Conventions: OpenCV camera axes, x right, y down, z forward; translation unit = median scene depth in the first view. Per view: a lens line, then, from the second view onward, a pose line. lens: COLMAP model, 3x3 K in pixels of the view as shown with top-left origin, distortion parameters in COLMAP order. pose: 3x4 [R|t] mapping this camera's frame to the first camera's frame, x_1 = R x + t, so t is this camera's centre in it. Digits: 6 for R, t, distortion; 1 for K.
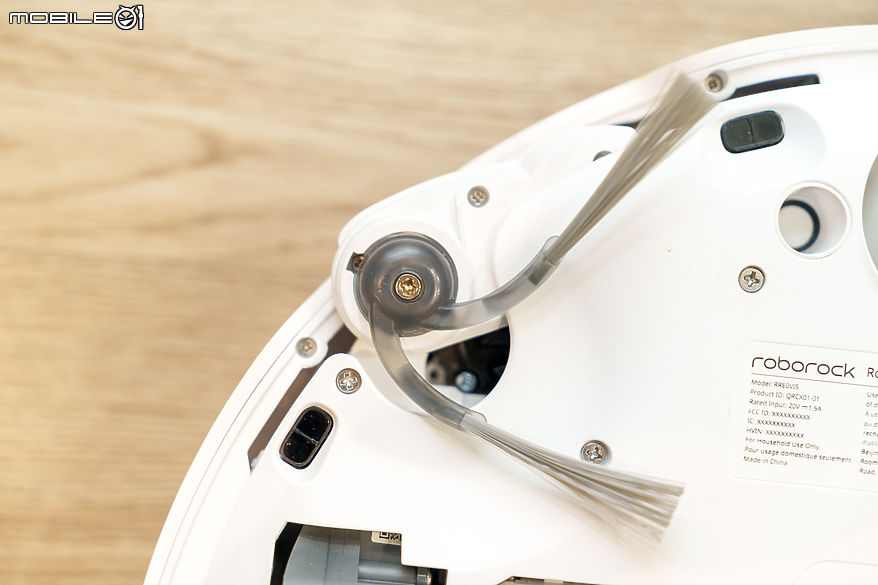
lens RADIAL K [[1768.1, 0, 441.3], [0, 1768.1, 291.2], [0, 0, 1]] dist [0.053916, 0.000000]
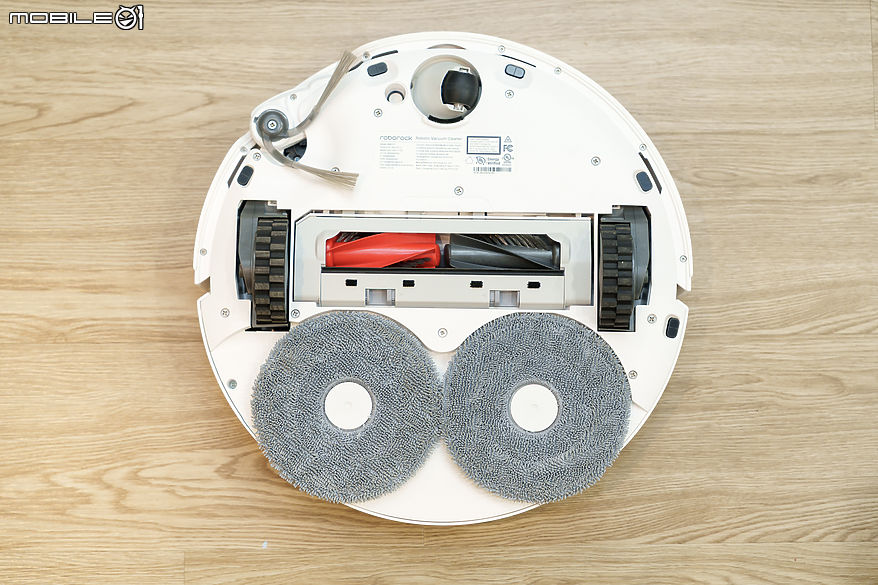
lens RADIAL K [[1774.4, 0, 434.2], [0, 1774.4, 298.7], [0, 0, 1]] dist [0.033810, 0.000000]
pose [[0.996045, -0.087427, -0.015824, 0.294098], [0.085902, 0.993107, -0.079750, 0.587683], [0.022687, 0.078075, 0.996689, -2.164092]]
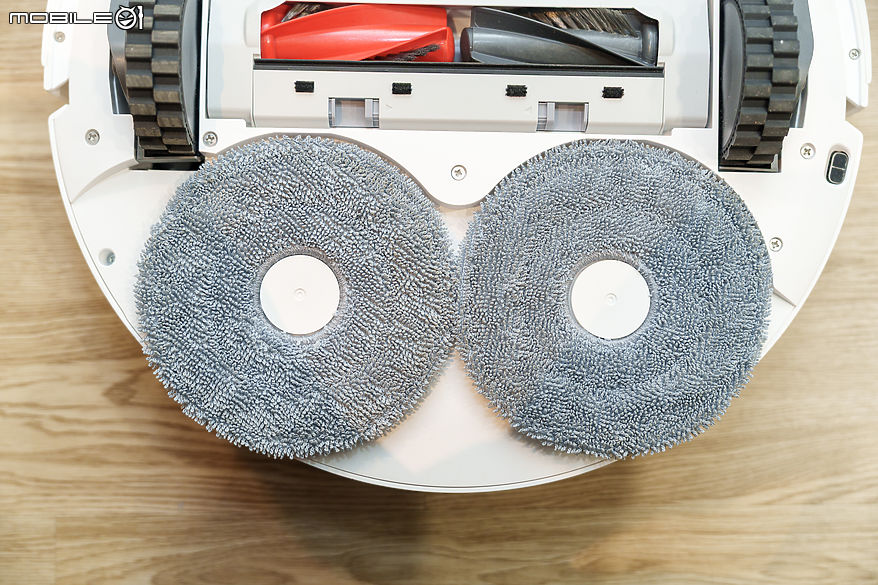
lens RADIAL K [[1026.8, 0, 437.8], [0, 1026.8, 297.8], [0, 0, 1]] dist [0.048935, 0.000000]
pose [[0.996530, -0.083018, -0.006010, 0.227584], [0.082950, 0.996495, -0.010804, 0.539317], [0.006886, 0.010268, 0.999924, -0.105686]]
